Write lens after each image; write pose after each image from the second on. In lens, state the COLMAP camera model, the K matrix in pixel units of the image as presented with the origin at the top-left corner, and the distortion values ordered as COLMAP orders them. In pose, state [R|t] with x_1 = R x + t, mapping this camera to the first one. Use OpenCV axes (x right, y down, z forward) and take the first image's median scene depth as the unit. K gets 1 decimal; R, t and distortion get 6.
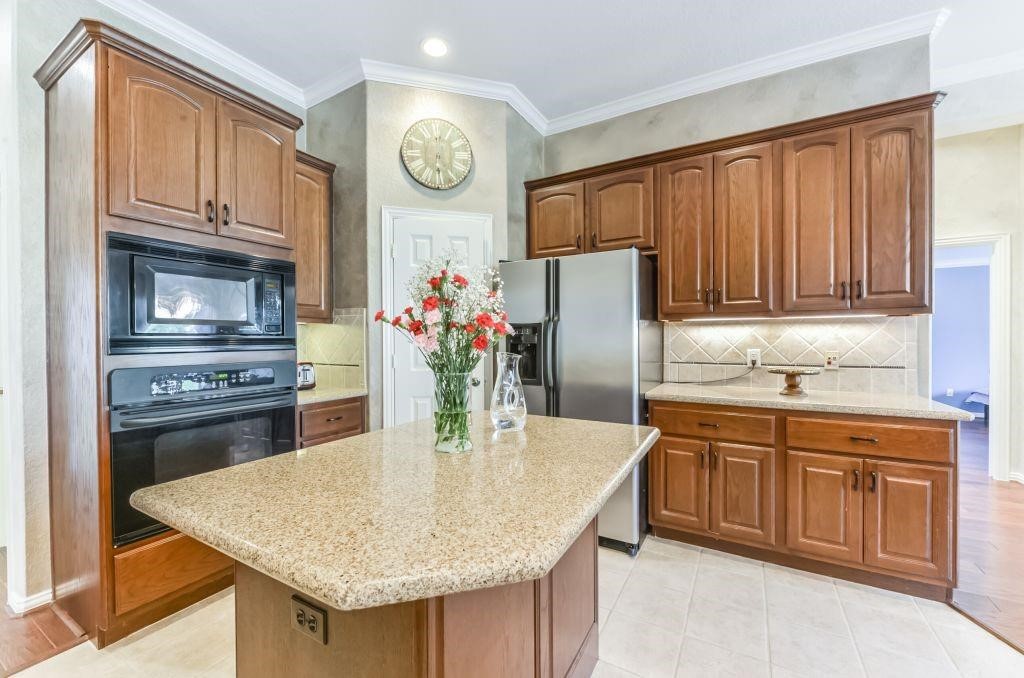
lens RADIAL K [[406.7, 0, 513.6], [0, 406.7, 340.7], [0, 0, 1]] dist [-0.003420, -0.001635]
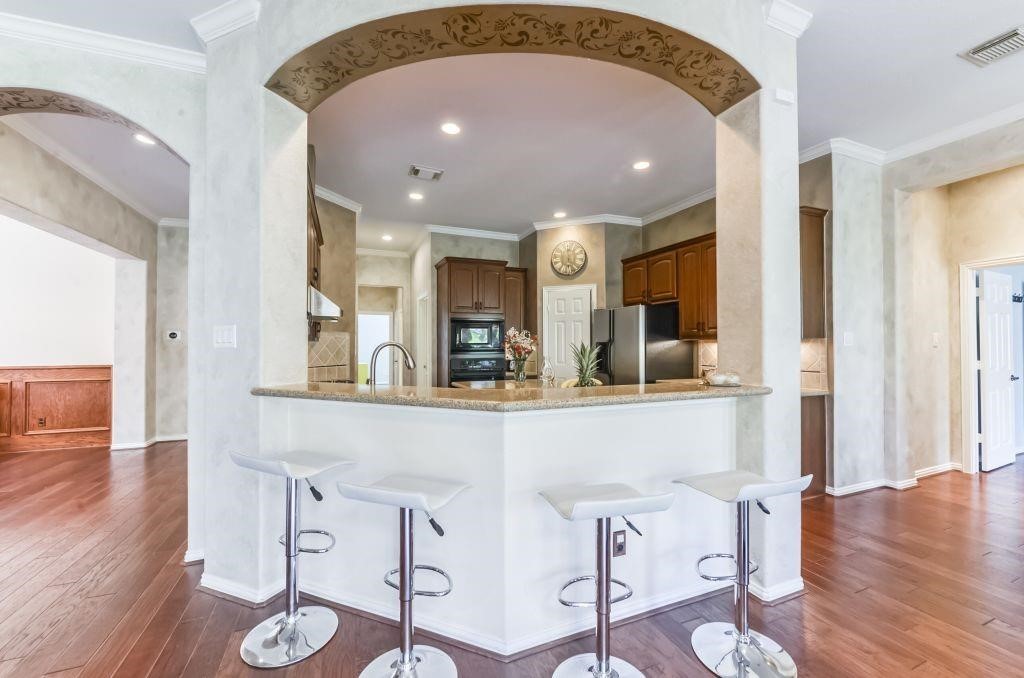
lens RADIAL K [[406.7, 0, 509.3], [0, 406.7, 340.5], [0, 0, 1]] dist [-0.003420, -0.001635]
pose [[0.789549, -0.004111, -0.613674, 0.912537], [-0.005616, 0.999887, -0.013924, -0.021575], [0.613662, 0.014440, 0.789437, -0.856395]]
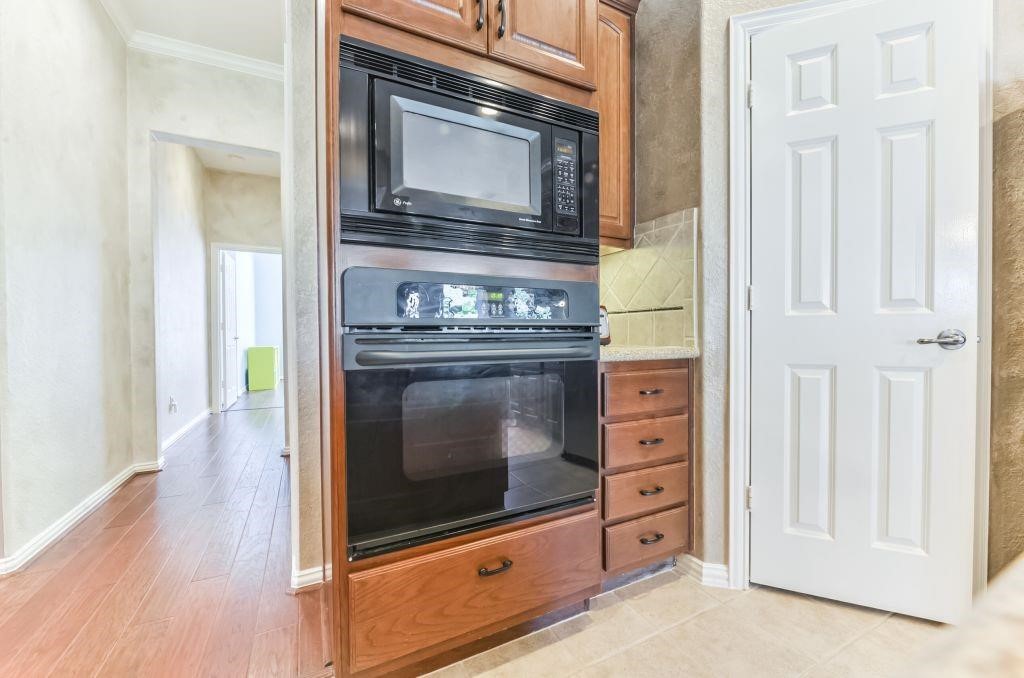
lens RADIAL K [[406.7, 0, 511.2], [0, 406.7, 339.9], [0, 0, 1]] dist [-0.003420, -0.001635]
pose [[0.835984, 0.008703, -0.548684, -0.285743], [-0.001315, 0.999903, 0.013857, 0.108691], [0.548752, -0.010863, 0.835915, 0.396211]]
